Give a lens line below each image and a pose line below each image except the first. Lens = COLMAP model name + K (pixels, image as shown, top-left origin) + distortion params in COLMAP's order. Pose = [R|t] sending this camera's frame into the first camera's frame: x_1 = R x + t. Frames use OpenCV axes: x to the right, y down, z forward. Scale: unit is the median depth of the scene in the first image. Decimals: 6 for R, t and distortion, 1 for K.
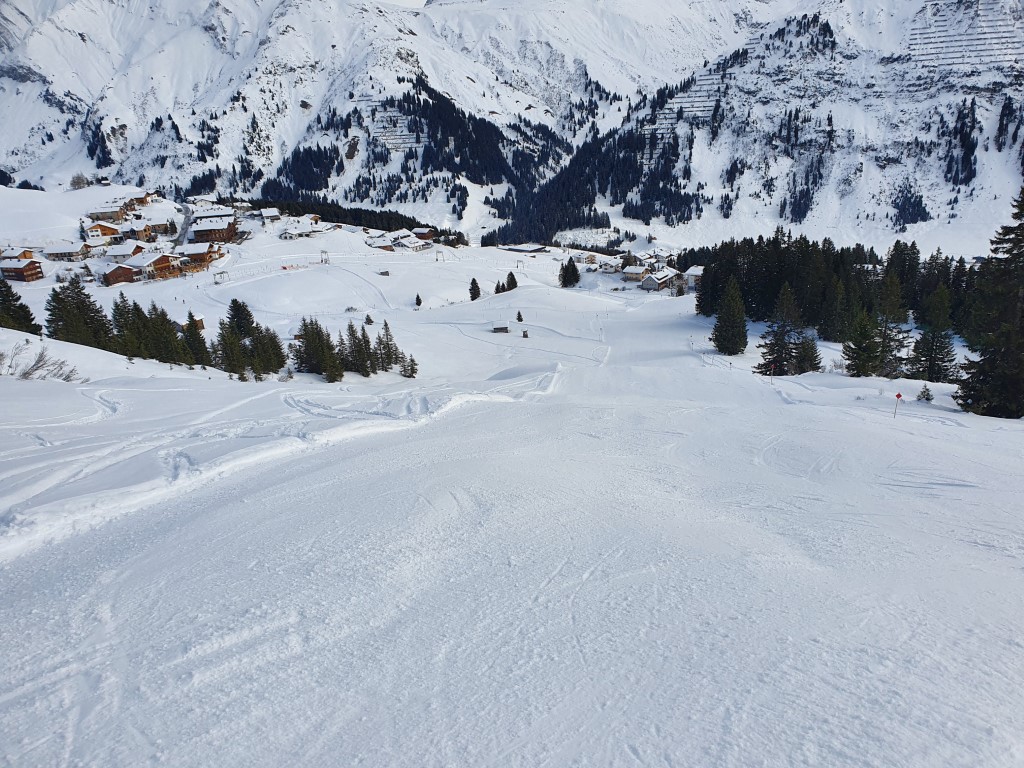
lens RADIAL K [[798.5, 0, 511.7], [0, 798.5, 398.7], [0, 0, 1]] dist [-0.051570, 0.102175]
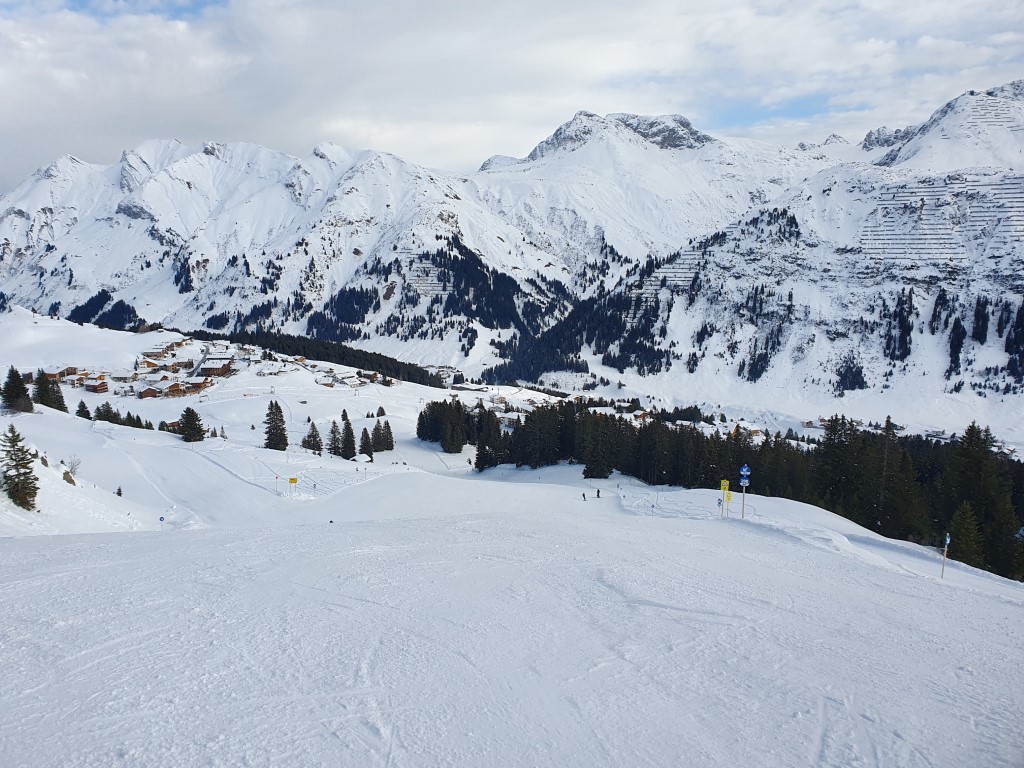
lens RADIAL K [[816.4, 0, 512.0], [0, 816.4, 384.0], [0, 0, 1]] dist [0.095509, -0.093571]
pose [[0.992367, 0.078404, -0.095187, 0.117188], [-0.093721, 0.981164, -0.168921, 0.015292], [0.080150, 0.176552, 0.981023, -0.182775]]
